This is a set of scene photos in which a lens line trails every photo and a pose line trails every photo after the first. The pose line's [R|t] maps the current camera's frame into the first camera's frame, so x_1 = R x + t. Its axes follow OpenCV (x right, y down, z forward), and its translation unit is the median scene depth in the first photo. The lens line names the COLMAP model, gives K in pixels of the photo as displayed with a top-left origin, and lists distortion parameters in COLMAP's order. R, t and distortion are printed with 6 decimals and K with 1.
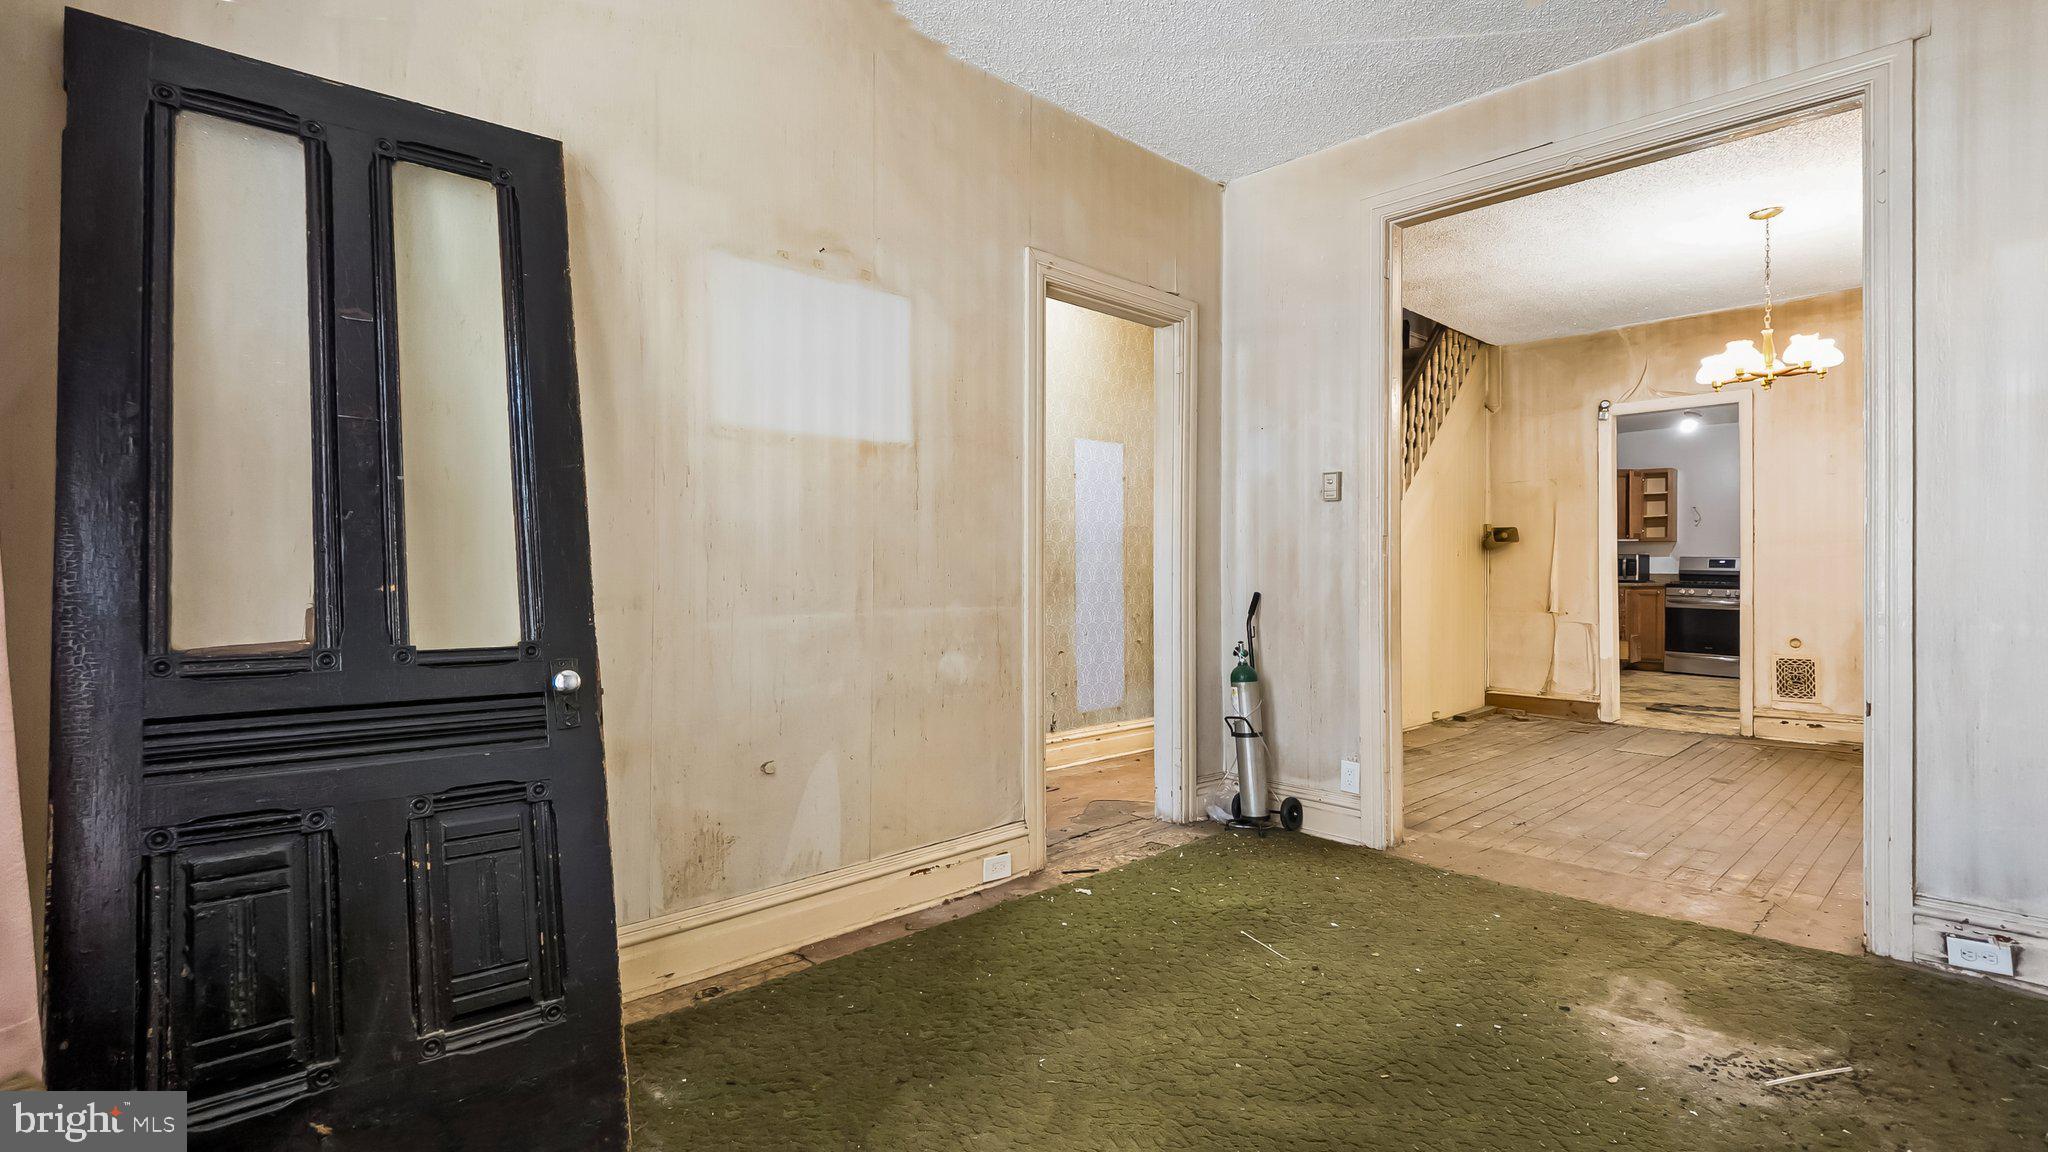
lens RADIAL K [[958.2, 0, 1054.3], [0, 958.2, 567.5], [0, 0, 1]] dist [0.011157, -0.015406]
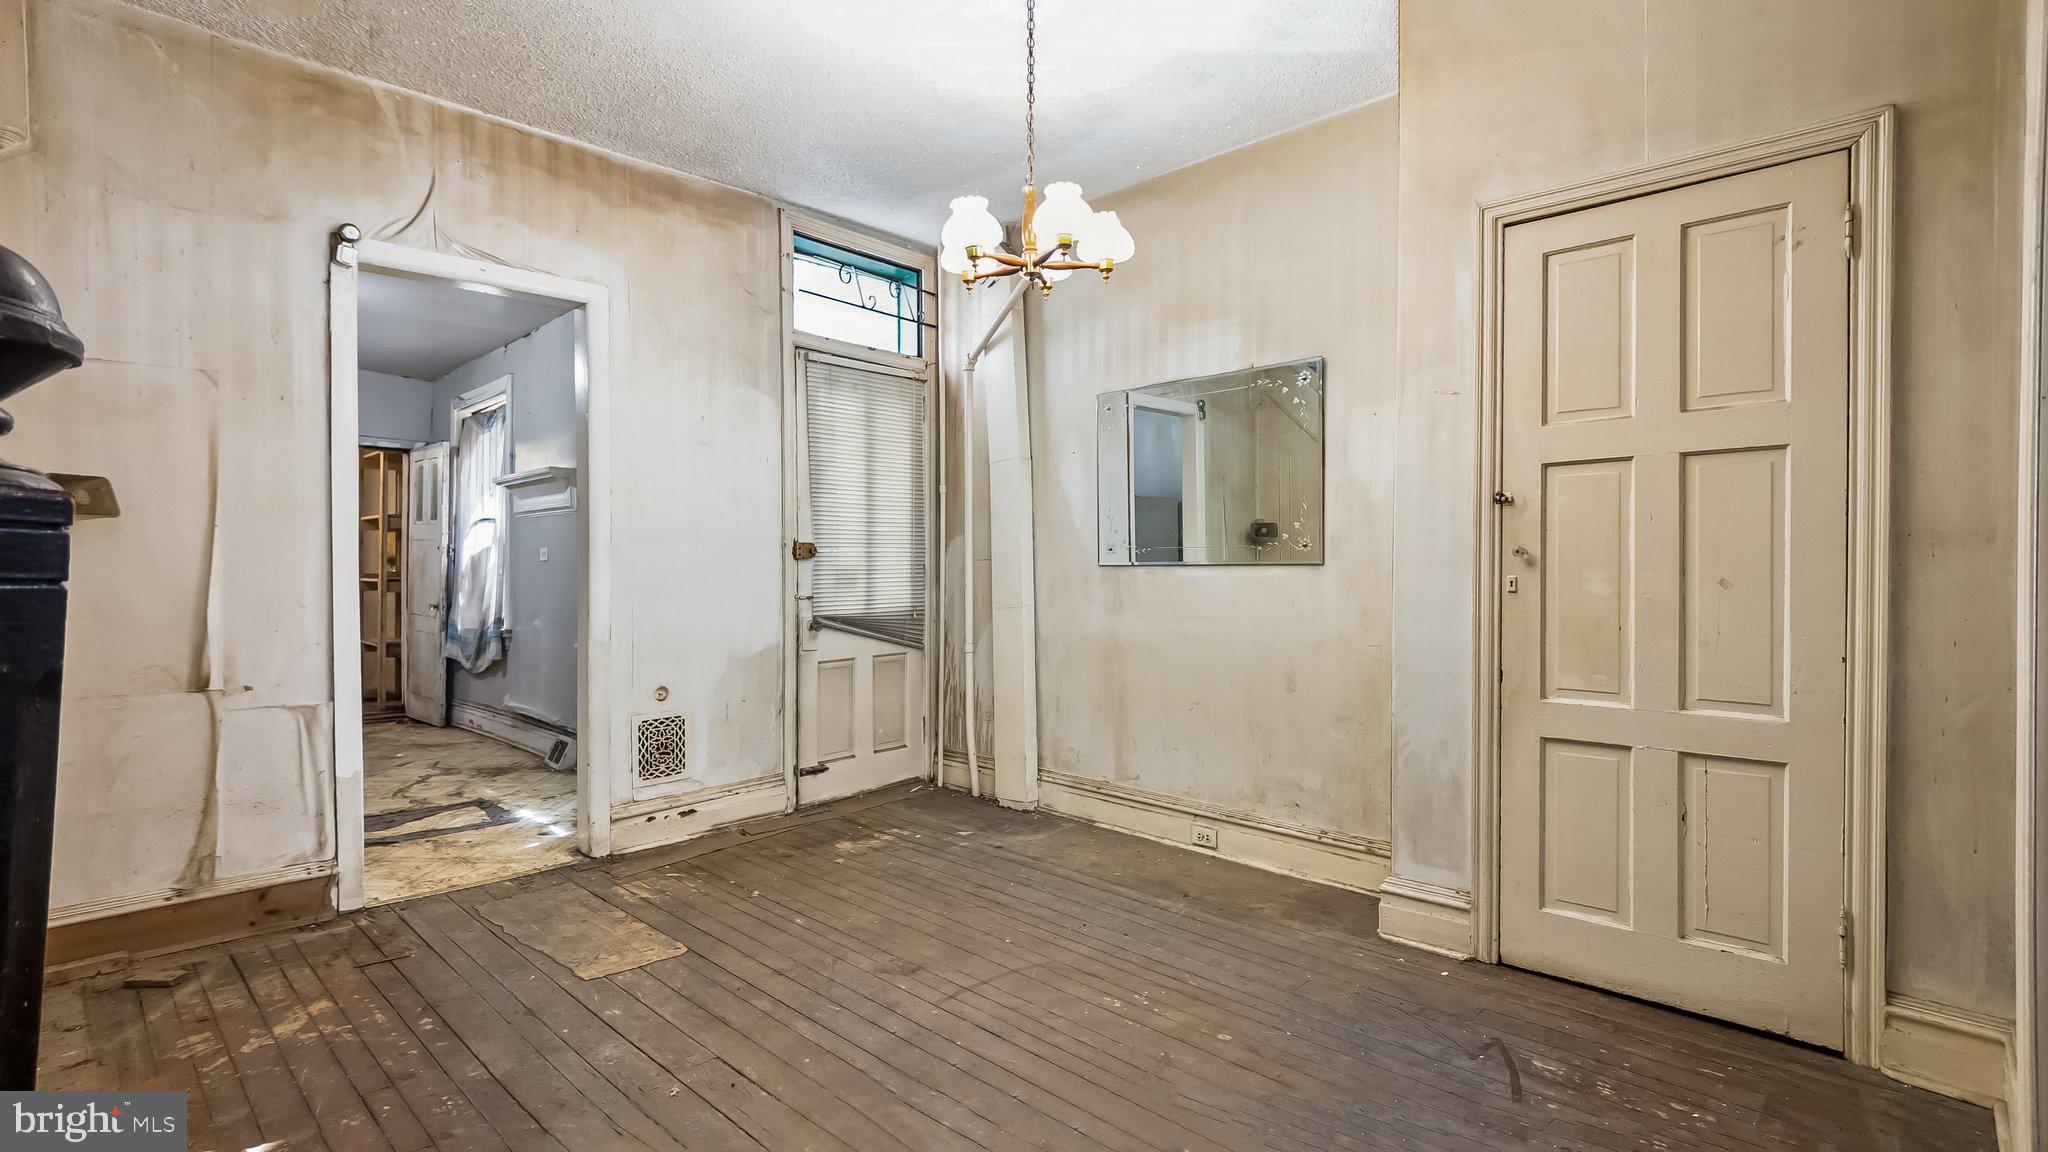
lens RADIAL K [[958.2, 0, 1054.3], [0, 958.2, 567.5], [0, 0, 1]] dist [0.011157, -0.015406]
pose [[-0.039383, -0.001287, 0.999223, 0.090714], [-0.002133, 0.999997, 0.001204, -0.008039], [-0.999222, -0.002084, -0.039385, 0.658409]]
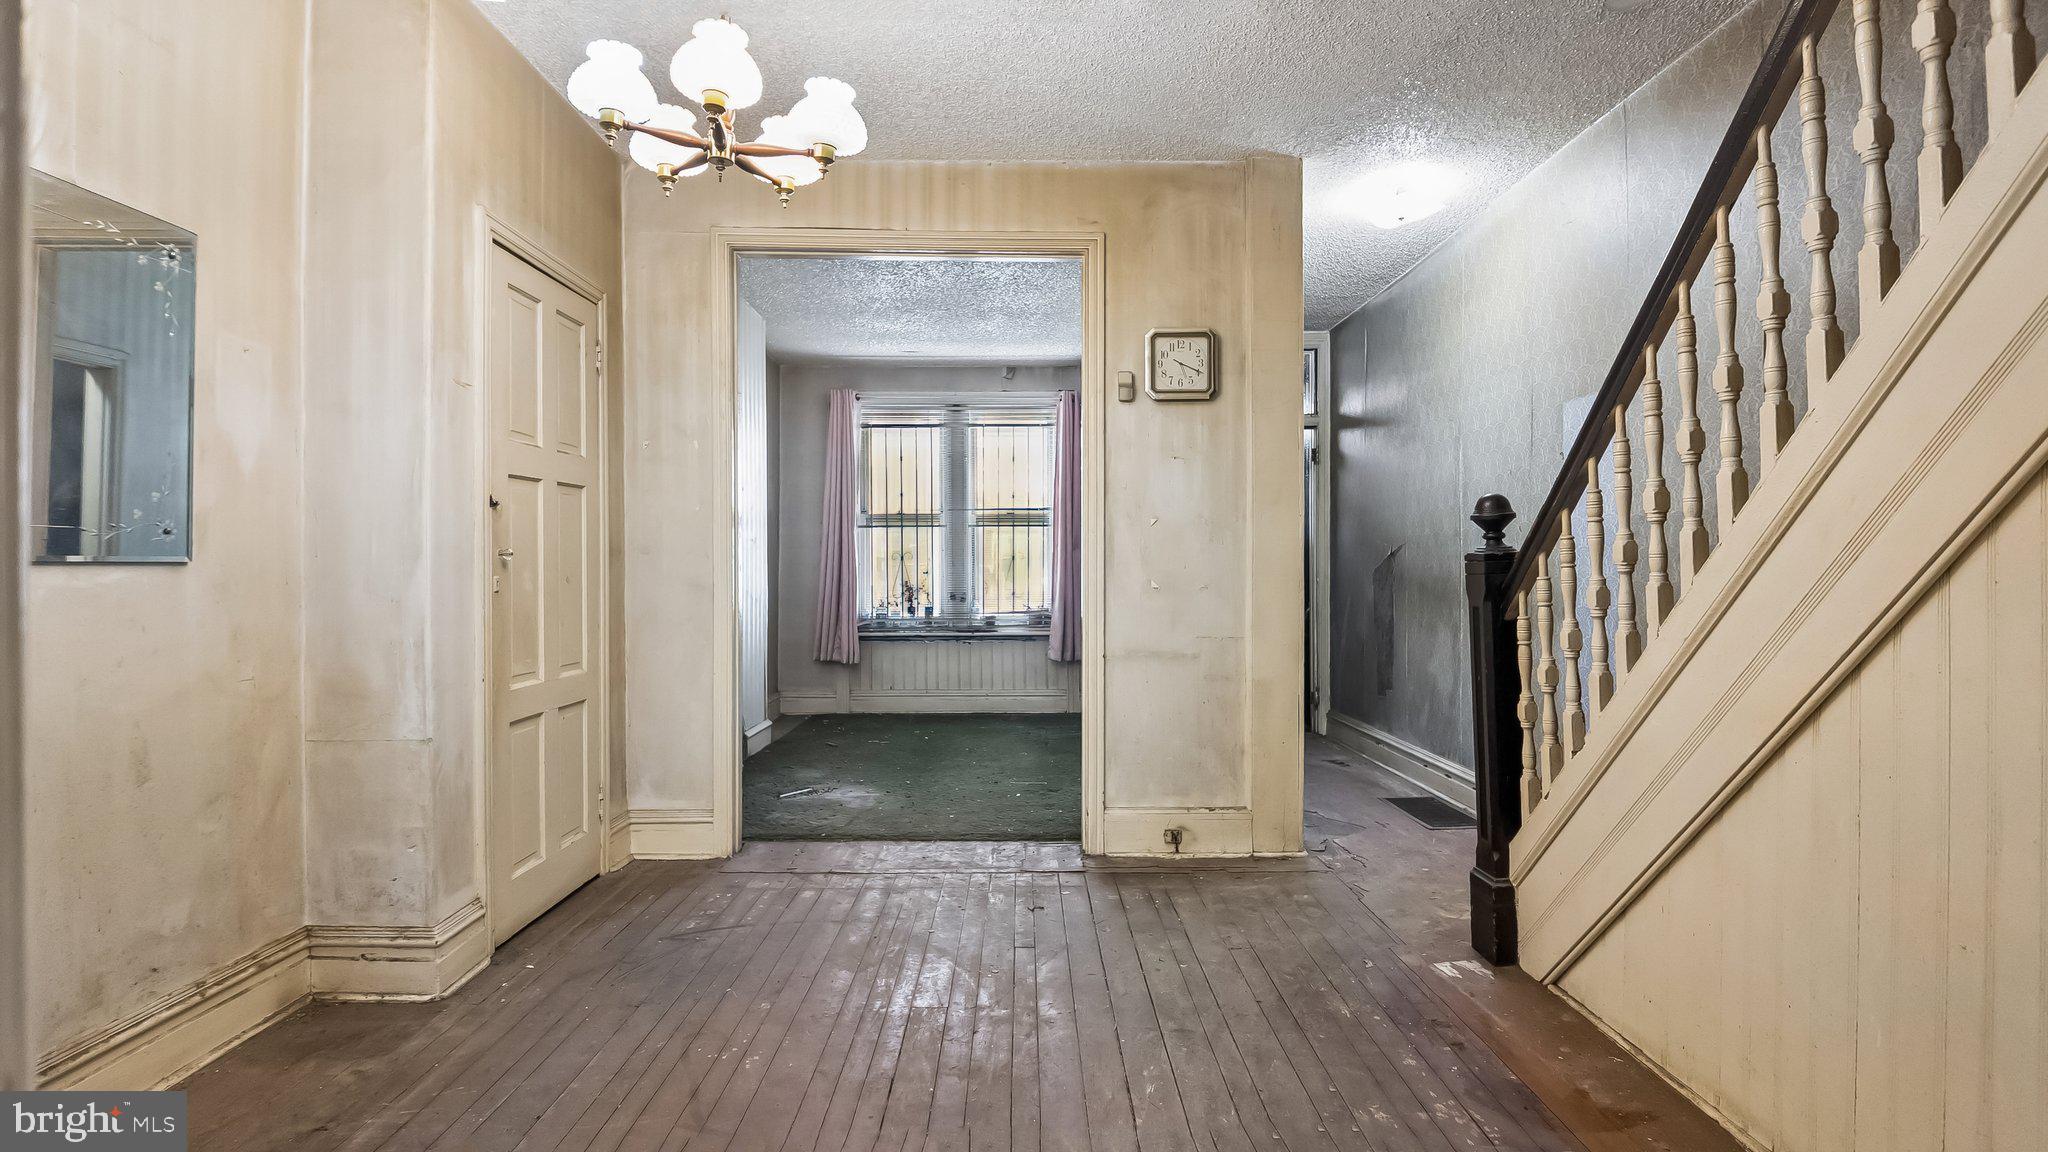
lens RADIAL K [[985.4, 0, 1030.3], [0, 985.4, 571.7], [0, 0, 1]] dist [0.036334, -0.055370]
pose [[-0.704292, -0.001607, -0.709909, 0.637829], [-0.000346, 0.999998, -0.001921, -0.006091], [0.709911, -0.001107, -0.704291, 0.929030]]
